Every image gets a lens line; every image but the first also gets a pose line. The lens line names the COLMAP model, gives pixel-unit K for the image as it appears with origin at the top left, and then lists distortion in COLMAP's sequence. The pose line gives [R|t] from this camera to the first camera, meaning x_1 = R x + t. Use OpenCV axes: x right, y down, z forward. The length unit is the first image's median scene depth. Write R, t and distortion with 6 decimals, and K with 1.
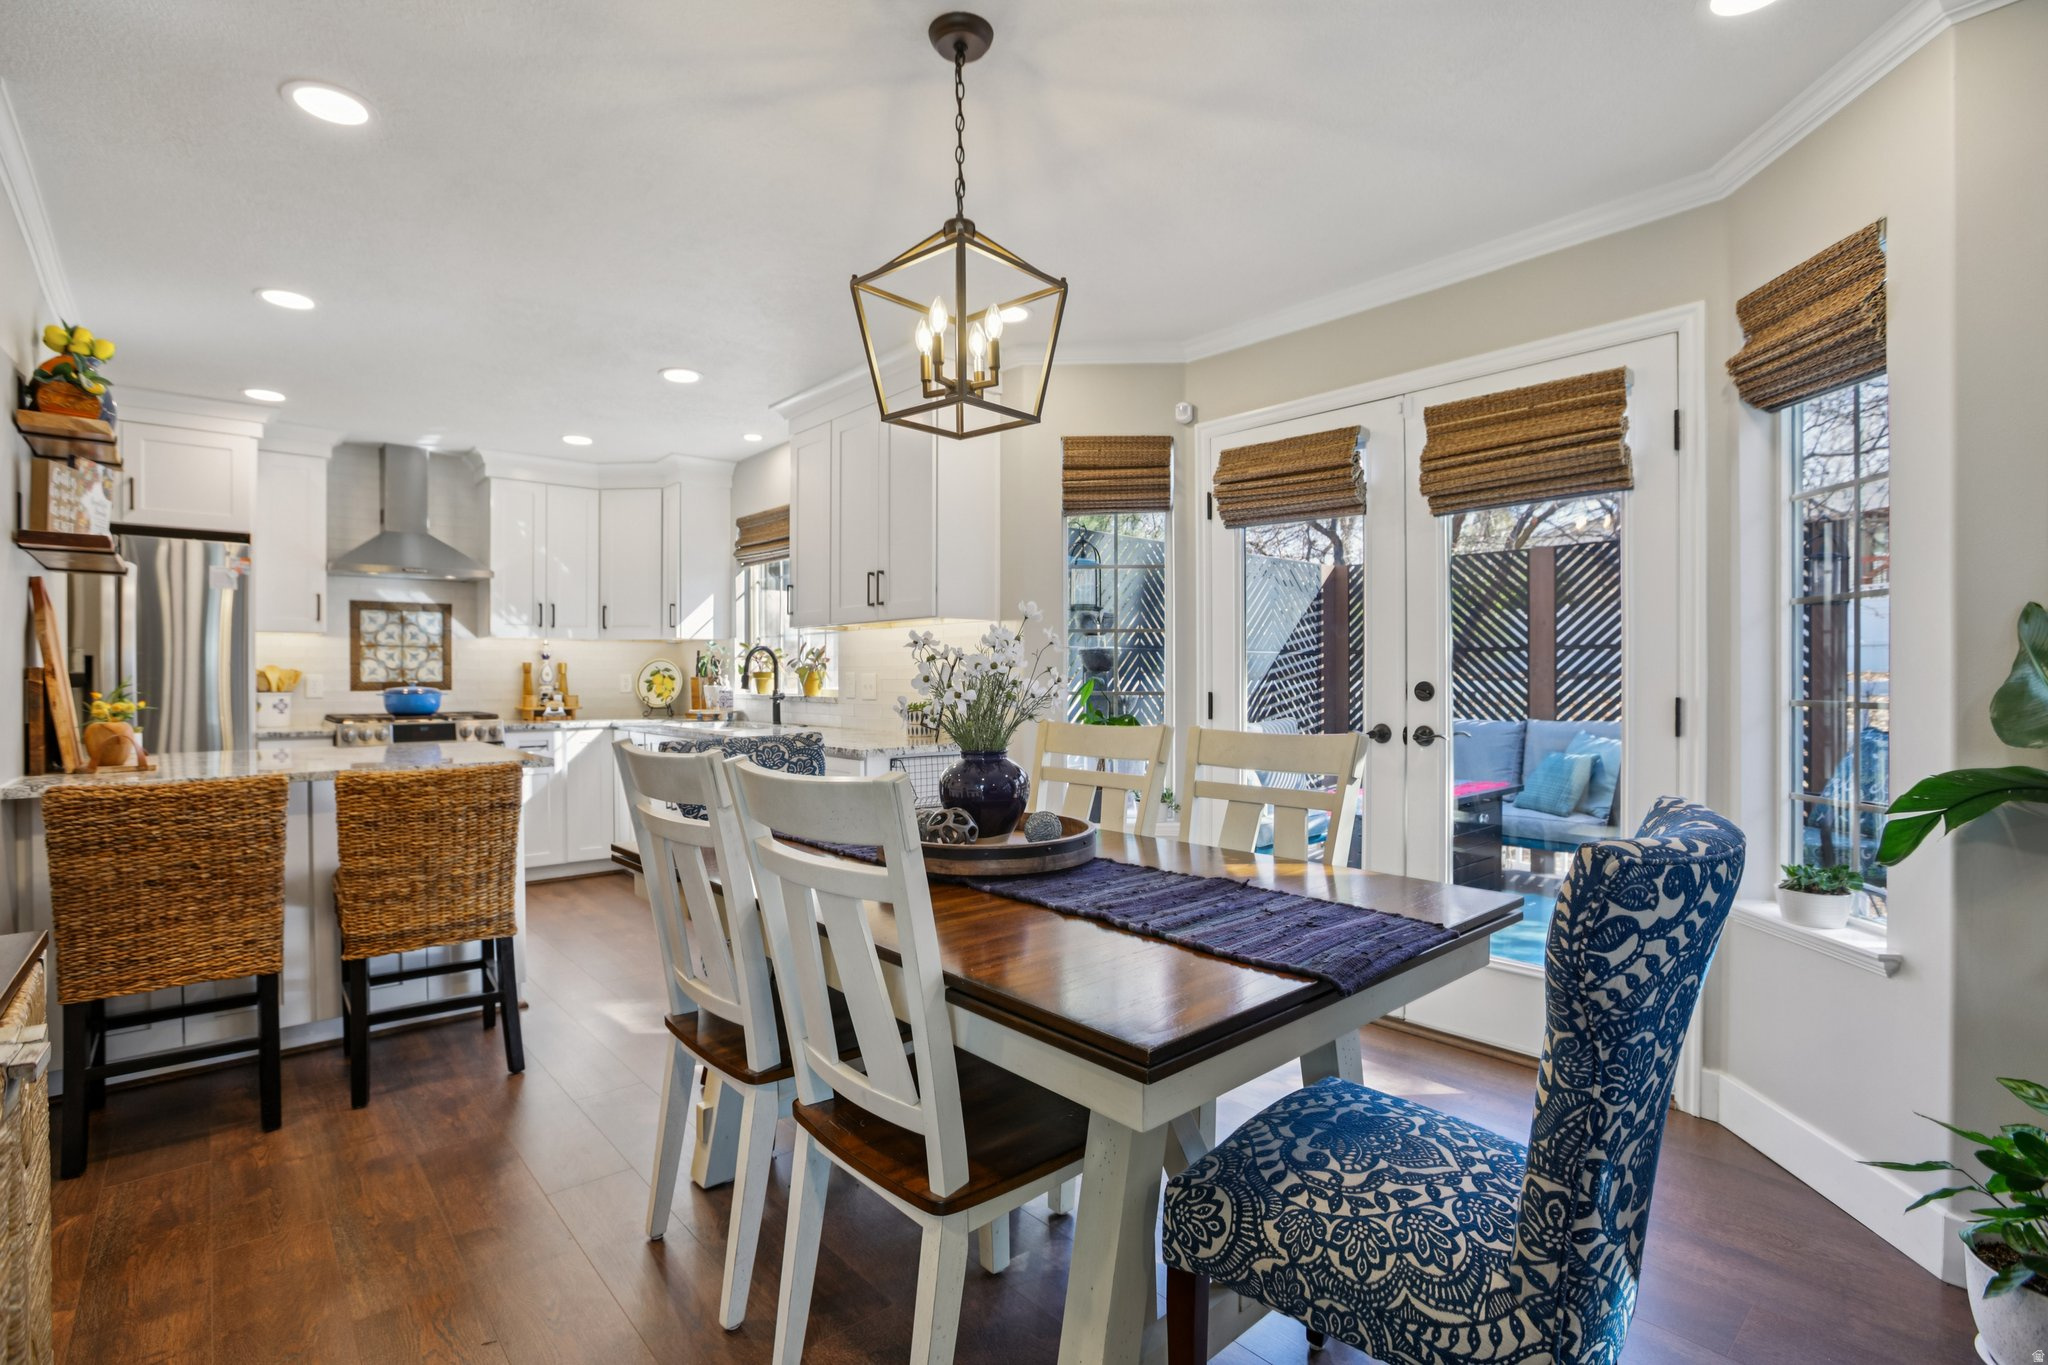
lens RADIAL K [[955.6, 0, 1023.4], [0, 955.6, 676.6], [0, 0, 1]] dist [-0.044308, 0.014291]
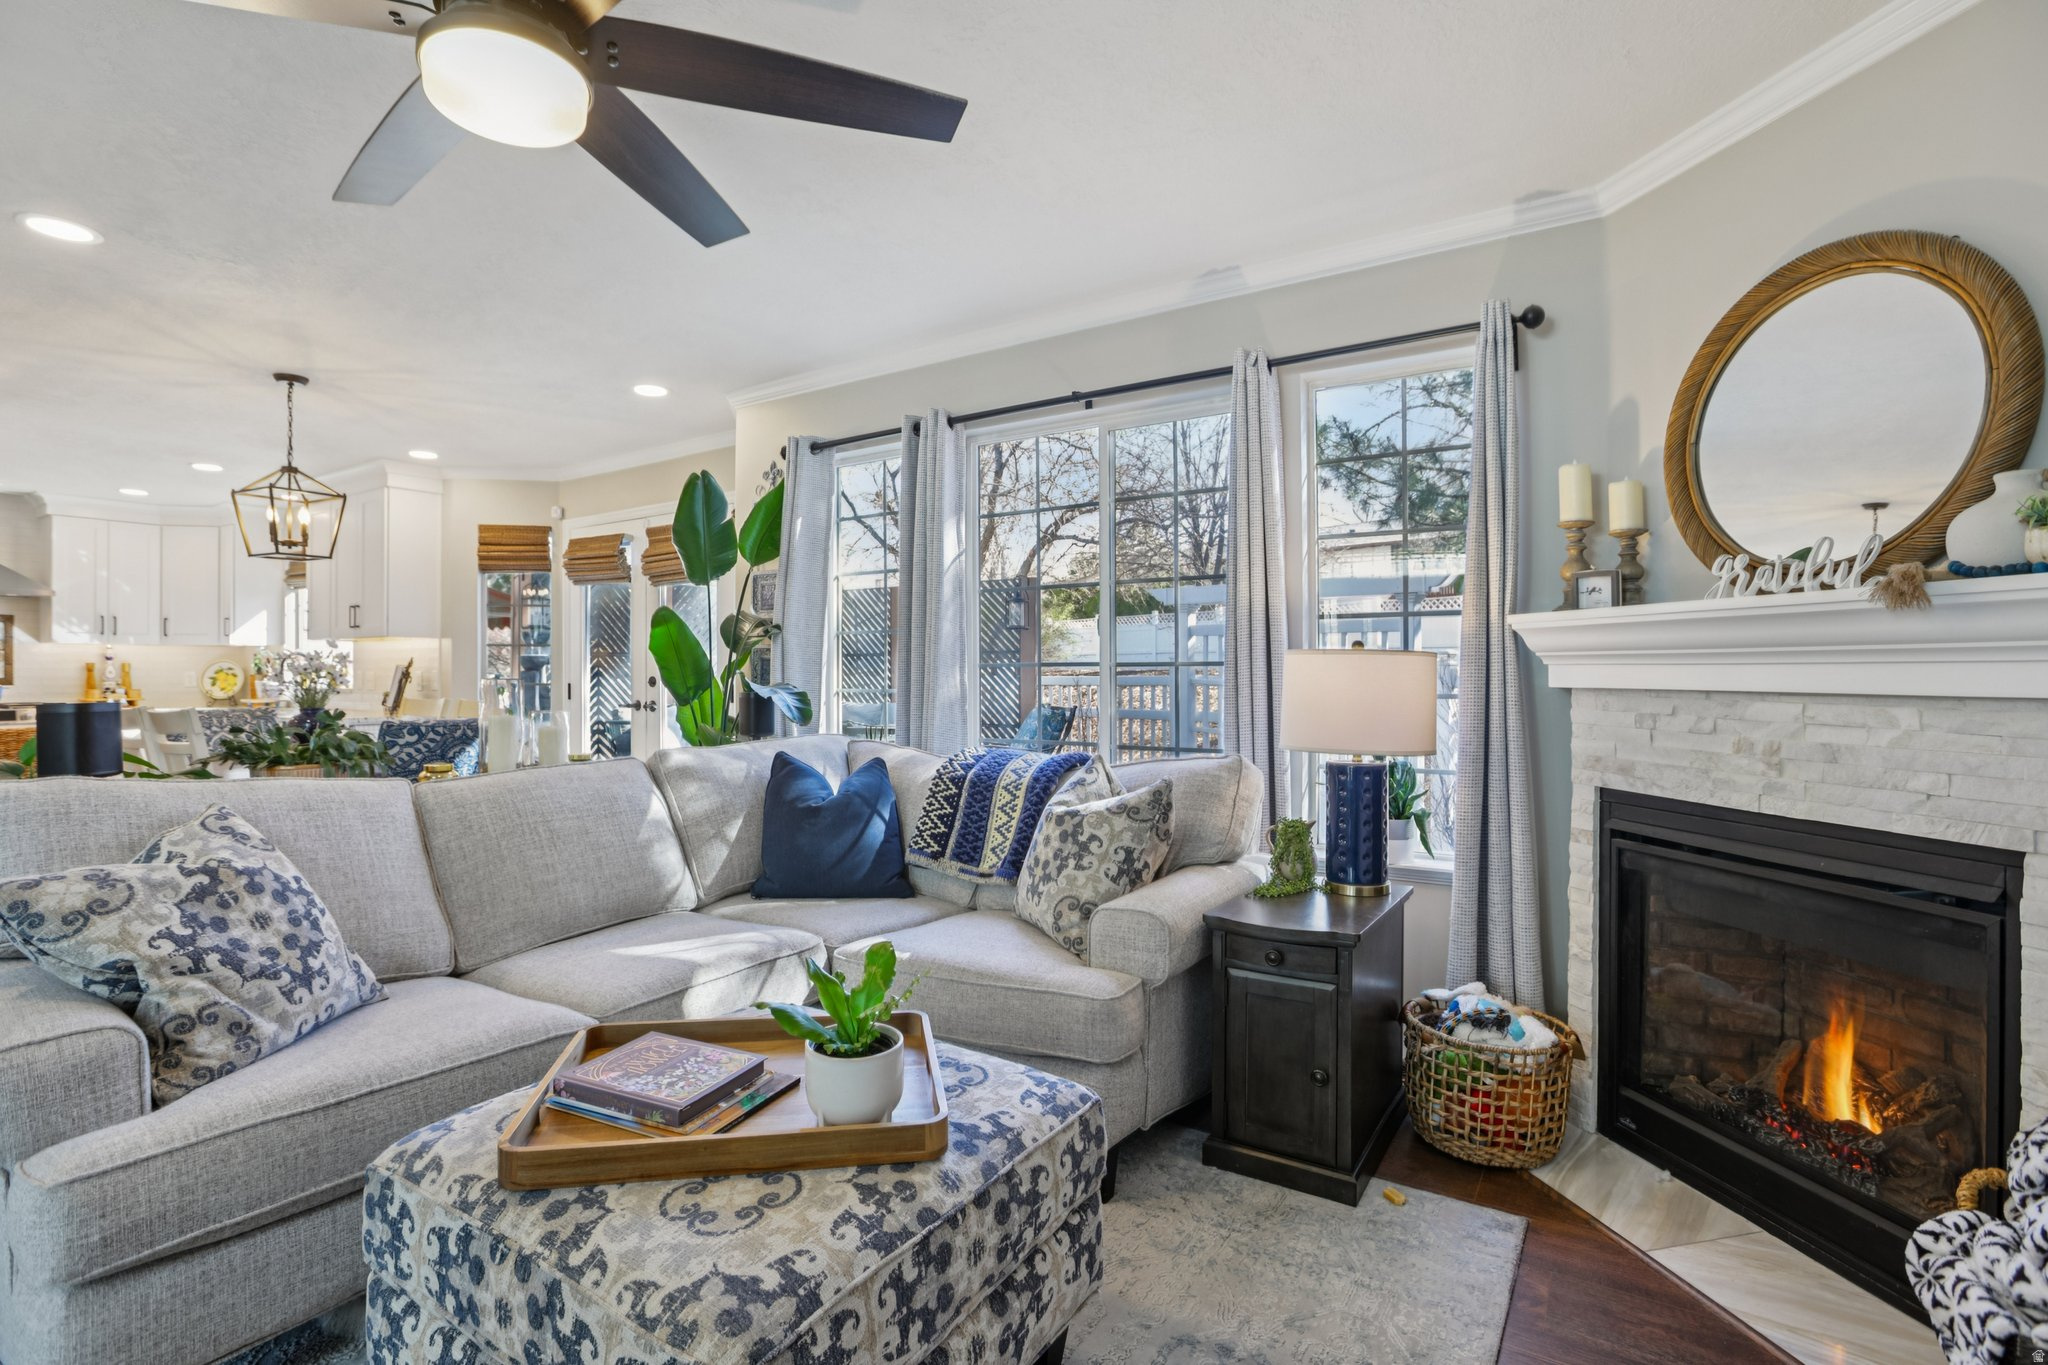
lens RADIAL K [[955.6, 0, 1023.4], [0, 955.6, 676.6], [0, 0, 1]] dist [-0.044308, 0.014291]
pose [[0.962045, -0.001273, 0.272888, 0.506646], [0.000578, 0.999996, 0.002626, 0.000964], [-0.272890, -0.002369, 0.962042, -0.795892]]
